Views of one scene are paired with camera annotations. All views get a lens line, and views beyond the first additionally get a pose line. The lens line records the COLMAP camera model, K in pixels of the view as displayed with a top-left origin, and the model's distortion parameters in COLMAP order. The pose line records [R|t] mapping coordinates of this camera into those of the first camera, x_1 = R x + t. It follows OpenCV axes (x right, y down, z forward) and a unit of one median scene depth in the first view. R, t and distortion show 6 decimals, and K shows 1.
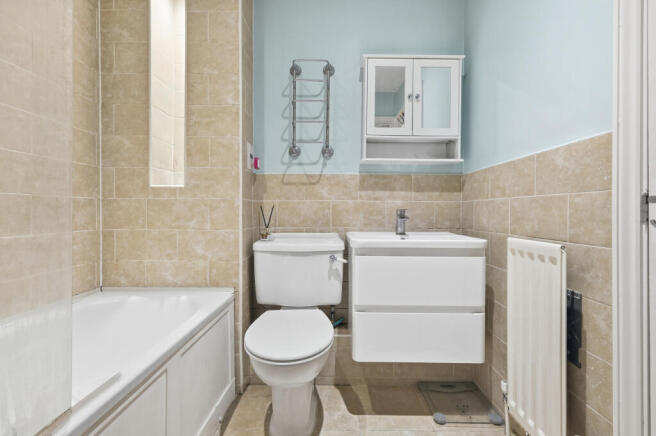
lens RADIAL K [[292.7, 0, 328.3], [0, 292.7, 210.4], [0, 0, 1]] dist [0.002397, 0.000183]
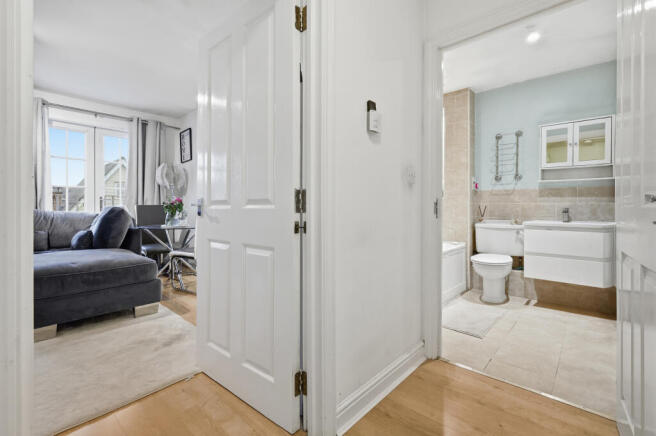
lens RADIAL K [[292.7, 0, 328.3], [0, 292.7, 210.4], [0, 0, 1]] dist [0.002397, 0.000183]
pose [[0.745043, 0.004639, -0.667001, 0.357184], [0.002030, 0.999955, 0.009222, -0.006853], [0.667014, -0.008225, 0.745000, -1.257177]]
